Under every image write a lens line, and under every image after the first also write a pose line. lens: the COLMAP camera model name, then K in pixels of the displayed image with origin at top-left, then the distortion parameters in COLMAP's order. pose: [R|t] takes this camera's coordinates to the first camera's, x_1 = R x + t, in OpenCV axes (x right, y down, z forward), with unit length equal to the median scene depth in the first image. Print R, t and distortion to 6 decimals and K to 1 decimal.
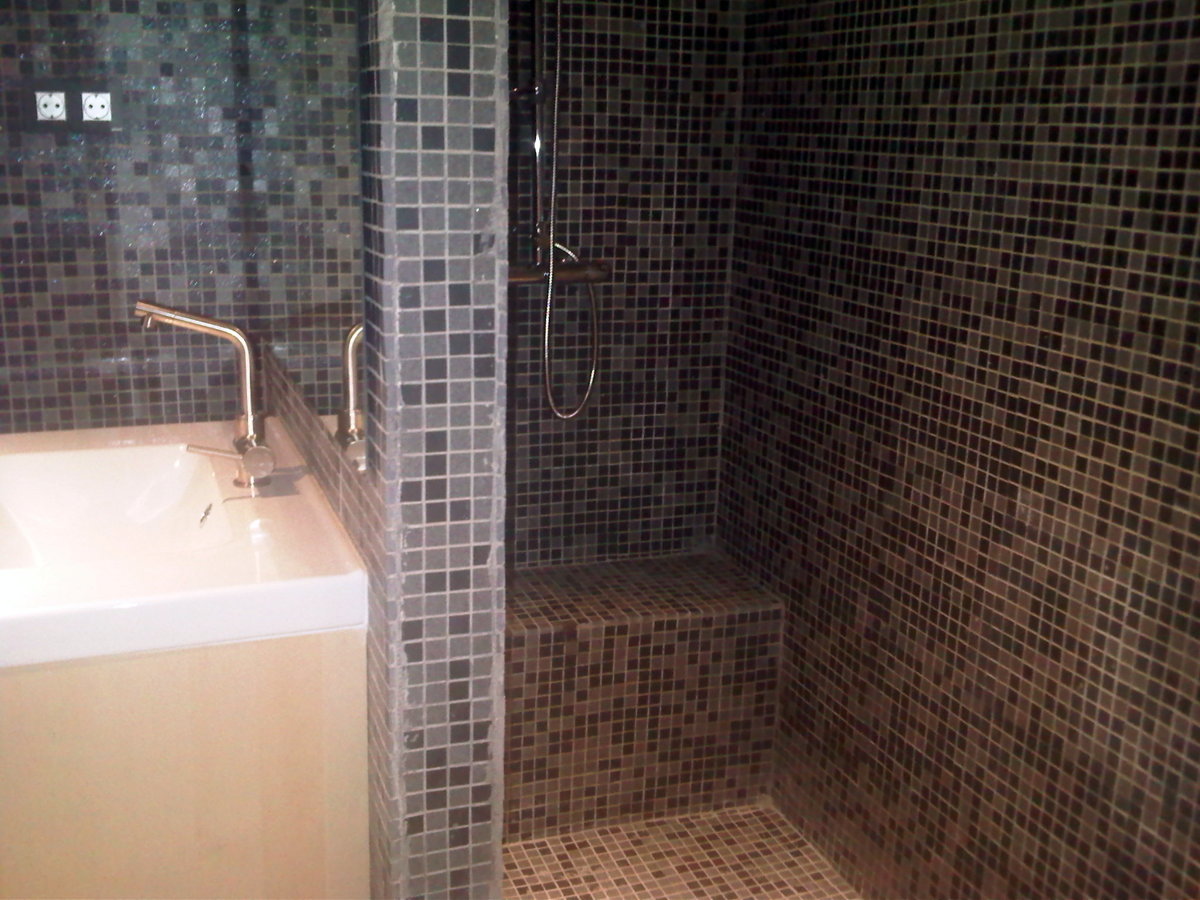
lens RADIAL K [[1267.4, 0, 600.0], [0, 1267.4, 450.0], [0, 0, 1]] dist [0.086565, -0.260127]
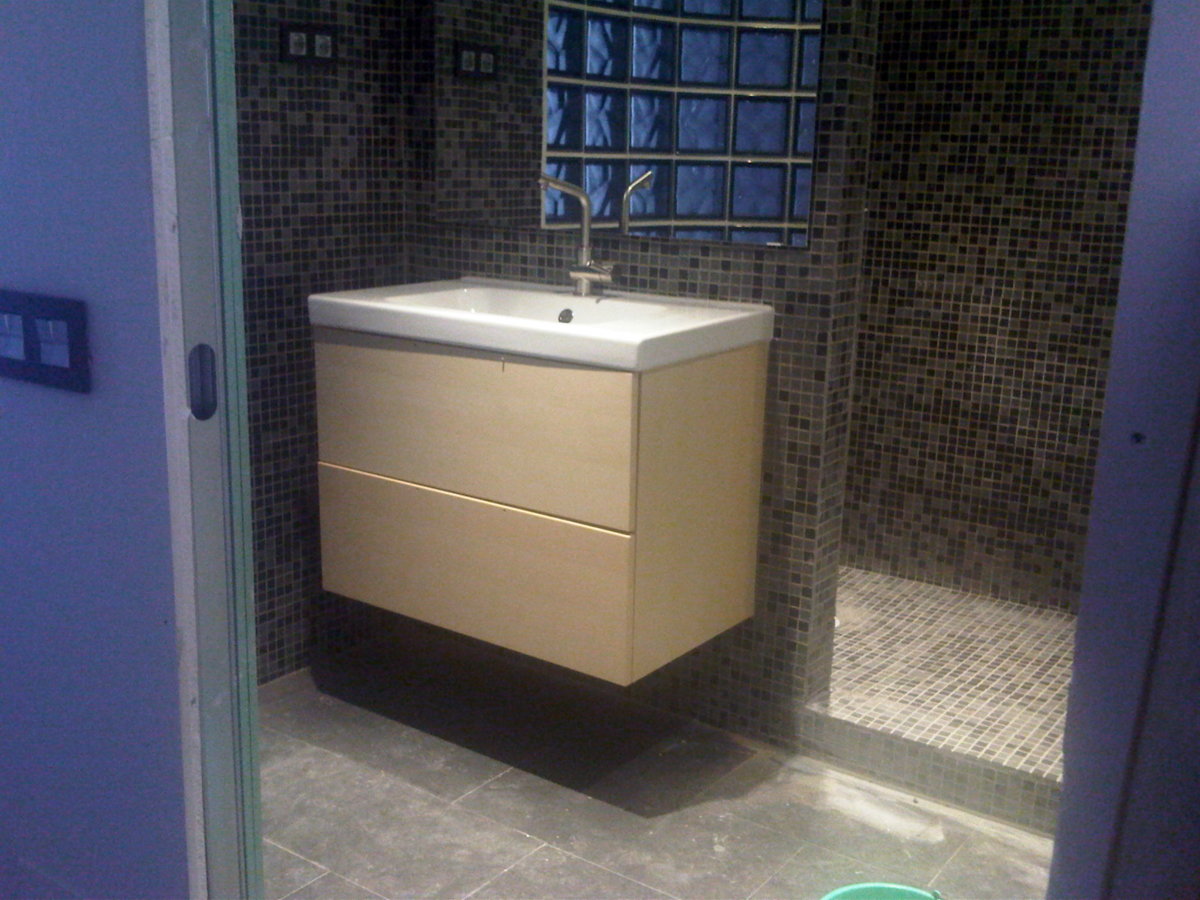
lens RADIAL K [[1267.4, 0, 600.0], [0, 1267.4, 450.0], [0, 0, 1]] dist [0.086565, -0.260127]
pose [[0.829272, -0.134772, 0.542351, -1.147502], [0.134803, 0.990068, 0.039910, 0.158125], [-0.542344, 0.040014, 0.839203, -0.296458]]
